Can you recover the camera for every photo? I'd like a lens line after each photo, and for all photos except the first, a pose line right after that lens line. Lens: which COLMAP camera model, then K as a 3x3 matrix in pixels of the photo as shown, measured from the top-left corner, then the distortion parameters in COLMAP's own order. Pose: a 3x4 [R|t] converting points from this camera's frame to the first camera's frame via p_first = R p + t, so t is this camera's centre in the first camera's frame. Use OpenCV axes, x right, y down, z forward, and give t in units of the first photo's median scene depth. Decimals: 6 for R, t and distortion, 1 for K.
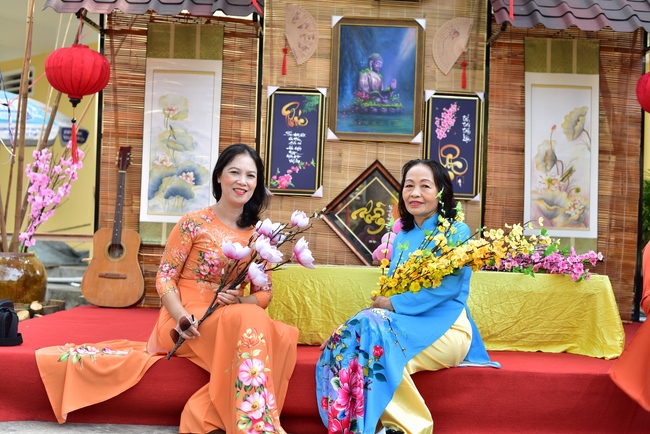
lens RADIAL K [[961.4, 0, 326.4], [0, 961.4, 214.7], [0, 0, 1]] dist [-0.090194, 0.000000]
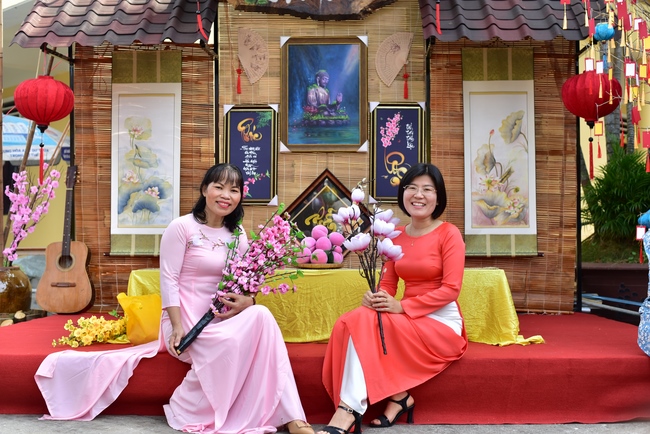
lens RADIAL K [[961.4, 0, 325.3], [0, 961.4, 214.7], [0, 0, 1]] dist [-0.090194, 0.000000]
pose [[0.998172, -0.037579, -0.047330, 0.099803], [0.037364, 0.999287, -0.005415, -0.000157], [0.047499, 0.003636, 0.998865, -0.073163]]
